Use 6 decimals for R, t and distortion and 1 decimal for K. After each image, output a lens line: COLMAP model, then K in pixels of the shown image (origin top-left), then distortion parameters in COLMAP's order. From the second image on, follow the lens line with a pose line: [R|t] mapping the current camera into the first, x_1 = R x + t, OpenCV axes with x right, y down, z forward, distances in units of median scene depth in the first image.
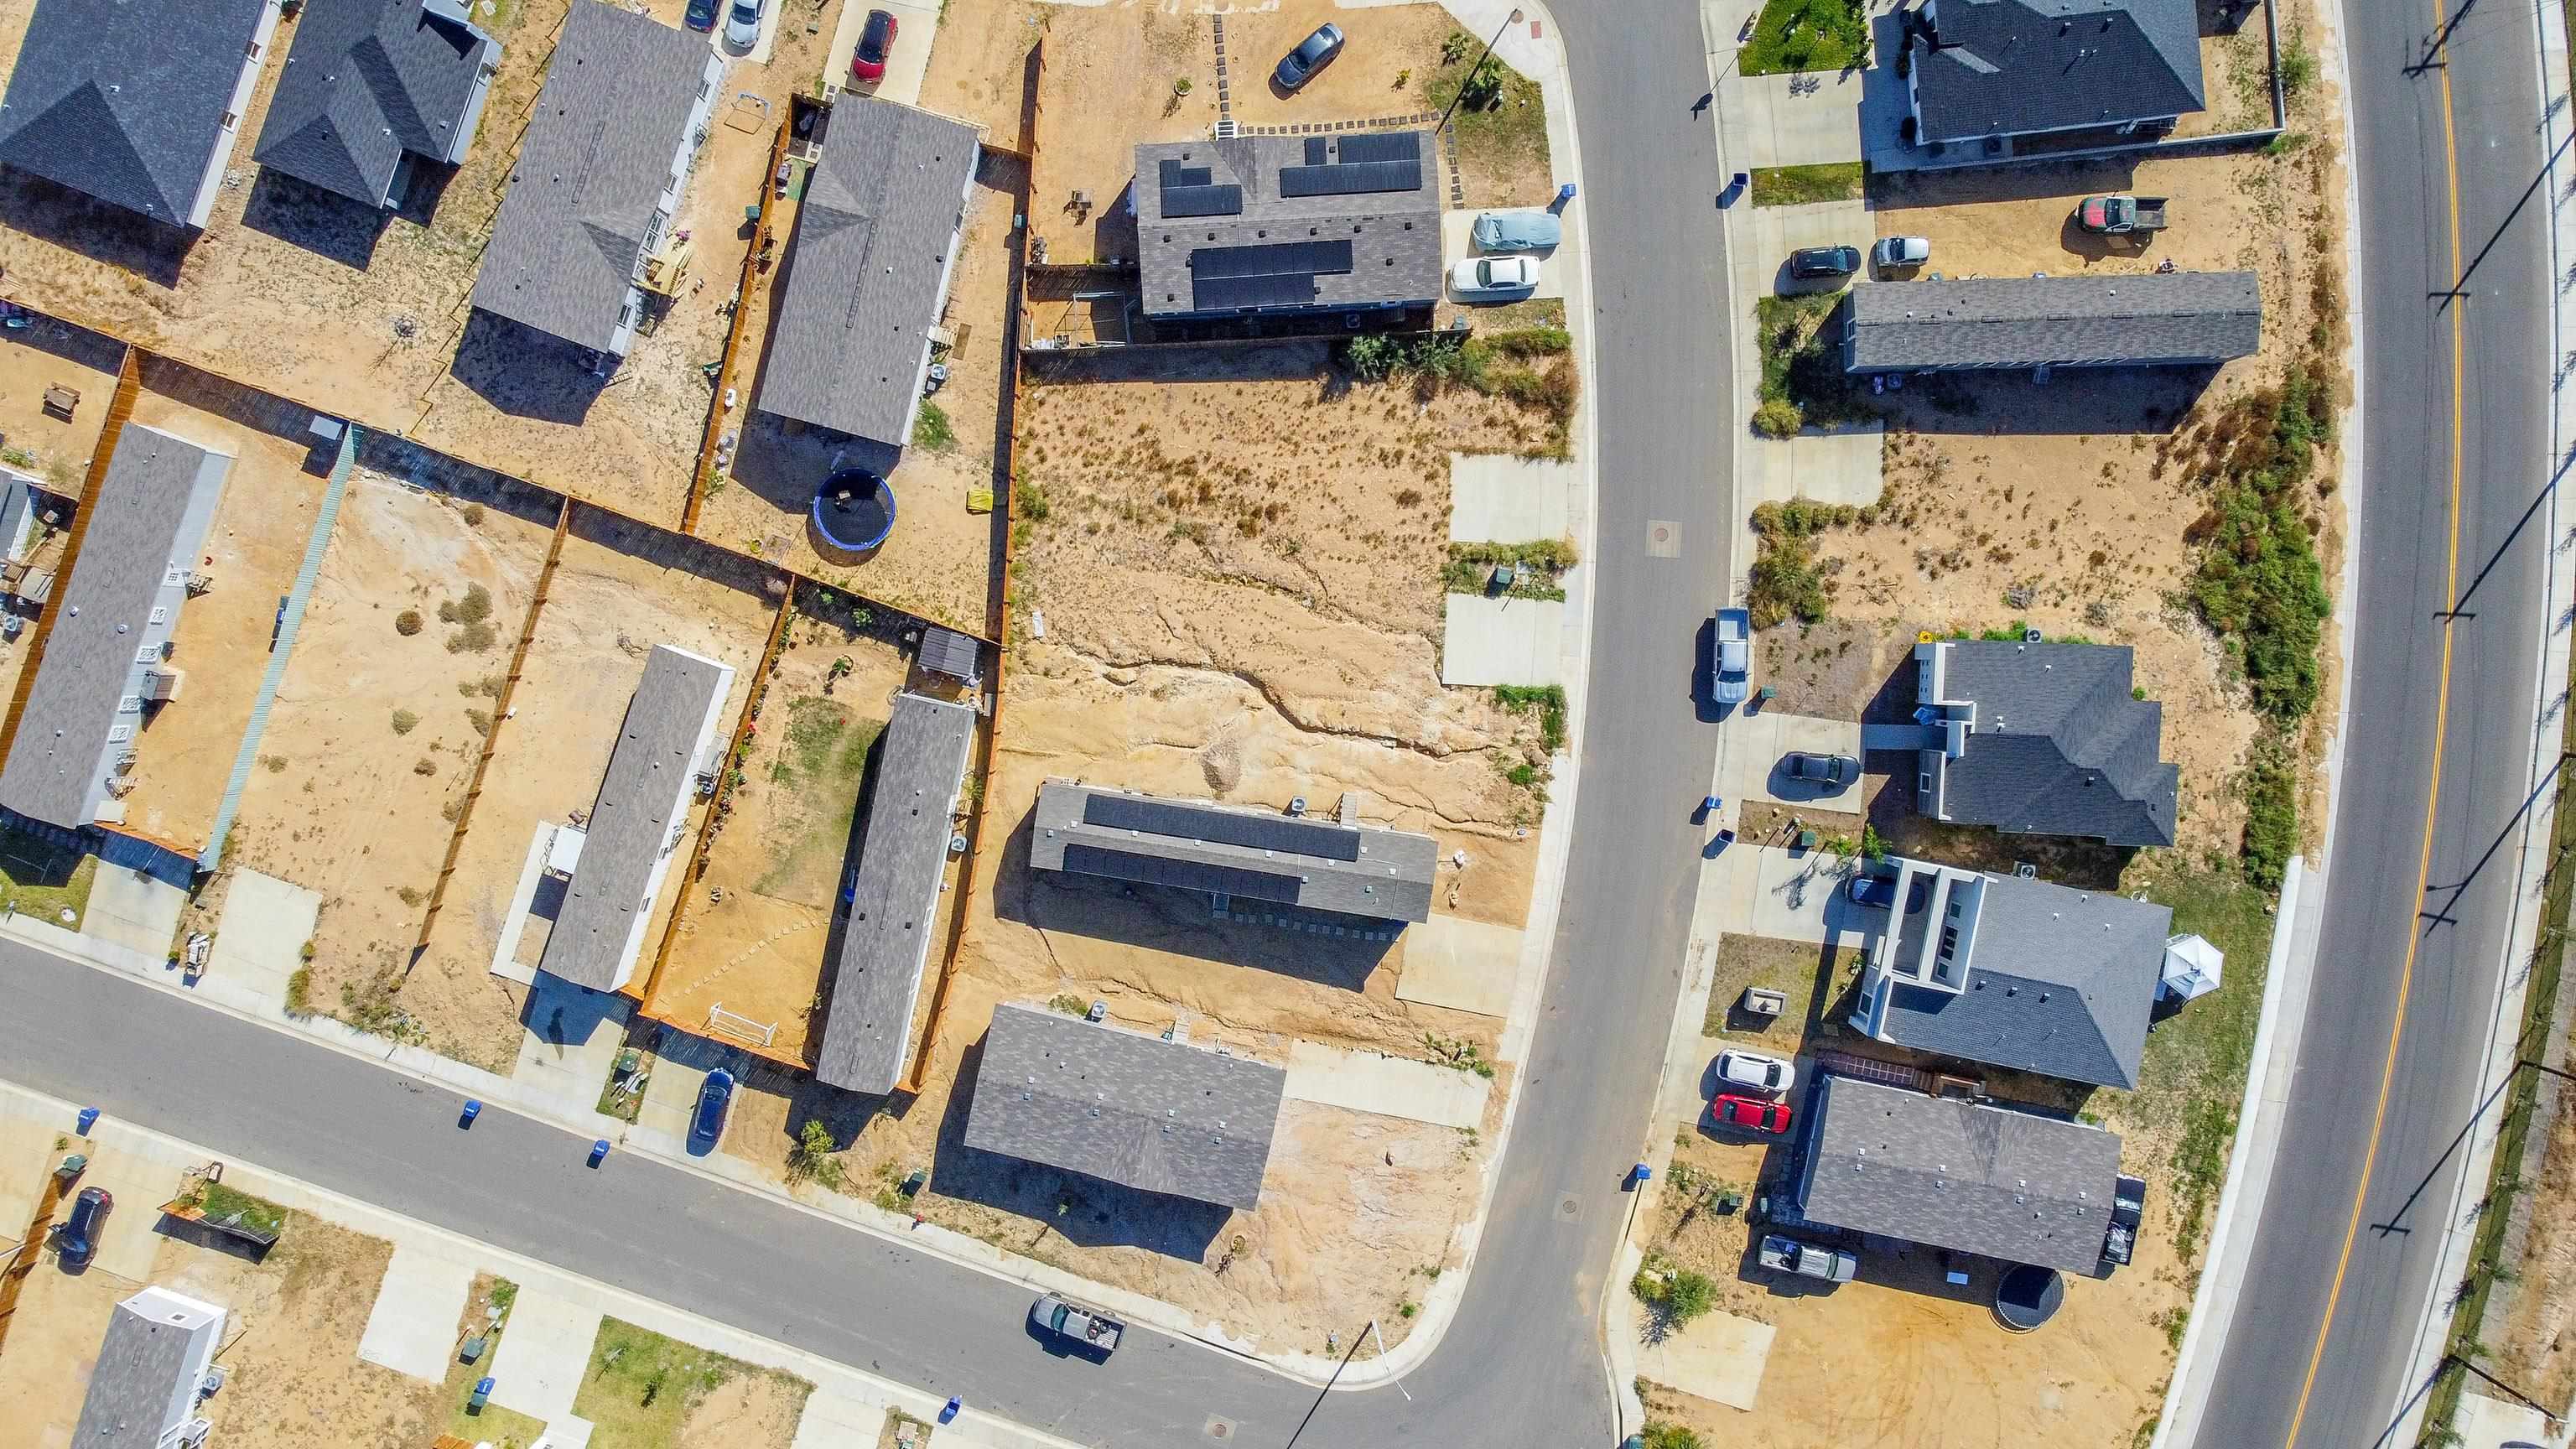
lens RADIAL K [[1971.5, 0, 1287.0], [0, 1971.5, 718.2], [0, 0, 1]] dist [-0.012308, 0.051004]
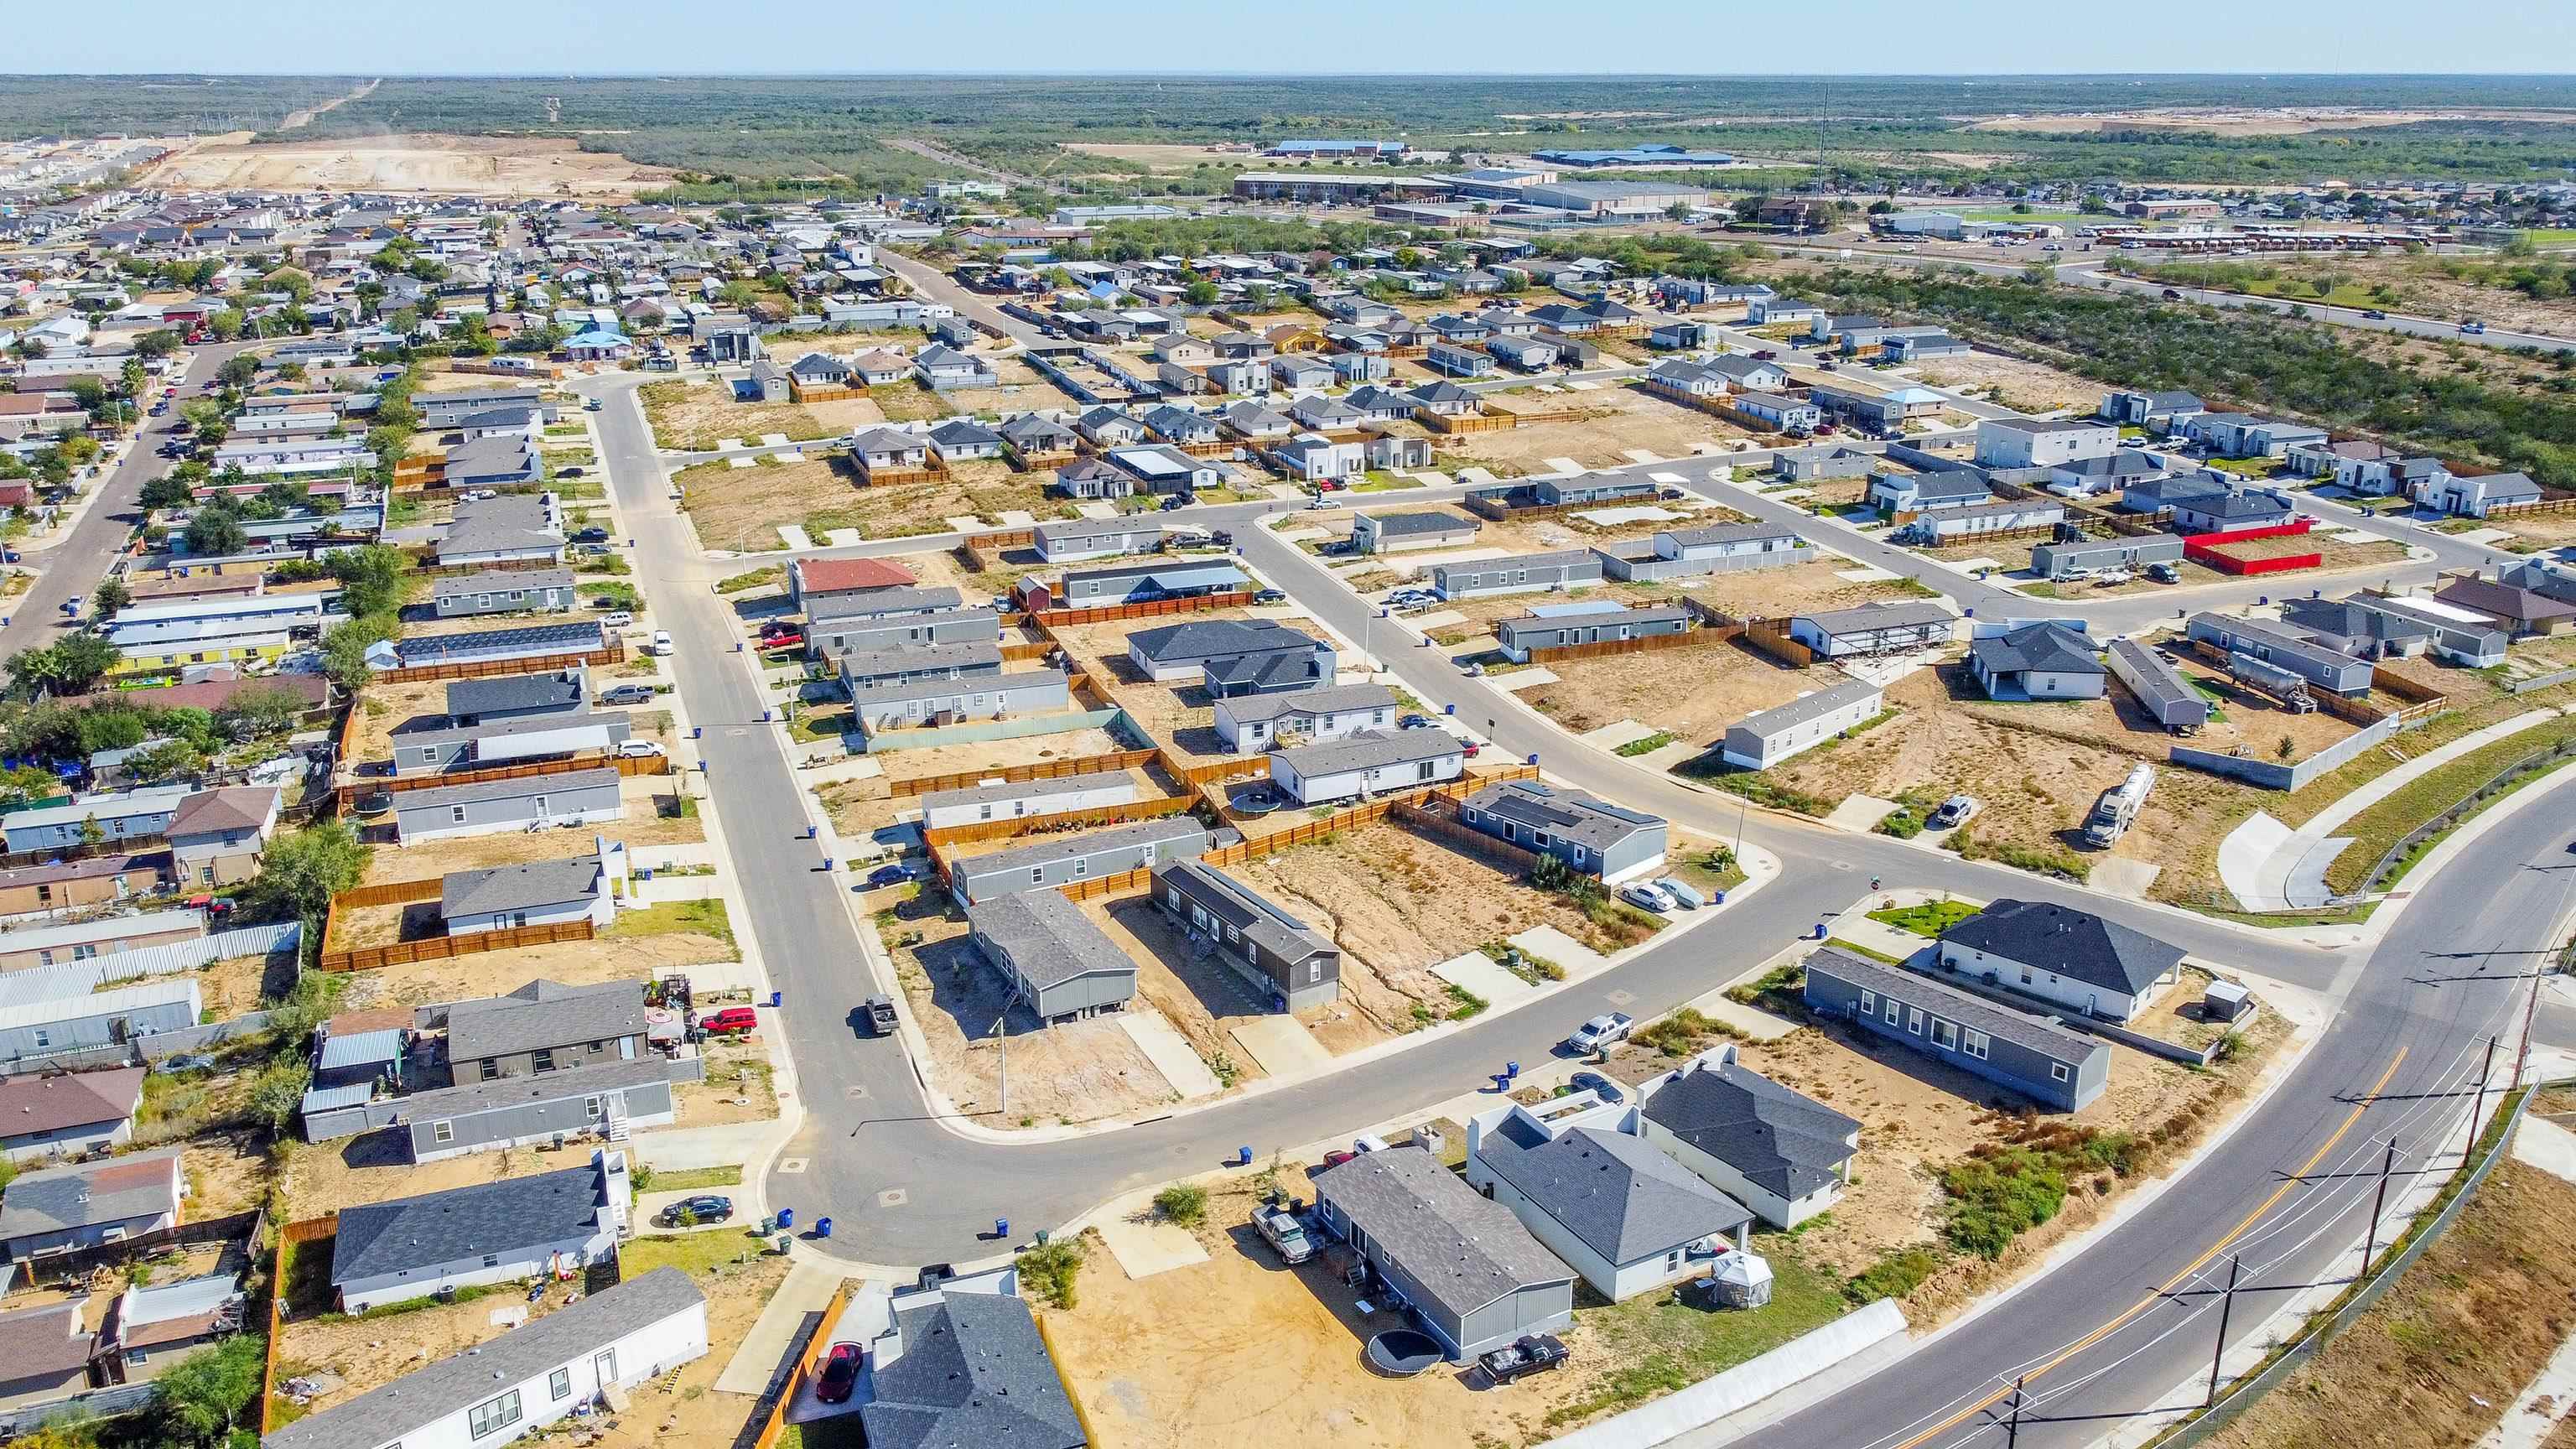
lens RADIAL K [[1971.5, 0, 1287.0], [0, 1971.5, 718.2], [0, 0, 1]] dist [-0.012308, 0.051004]
pose [[0.649235, 0.250118, -0.718286, 0.955416], [-0.760111, 0.179930, -0.624385, 0.882268], [-0.026928, 0.951350, 0.306934, 0.410565]]
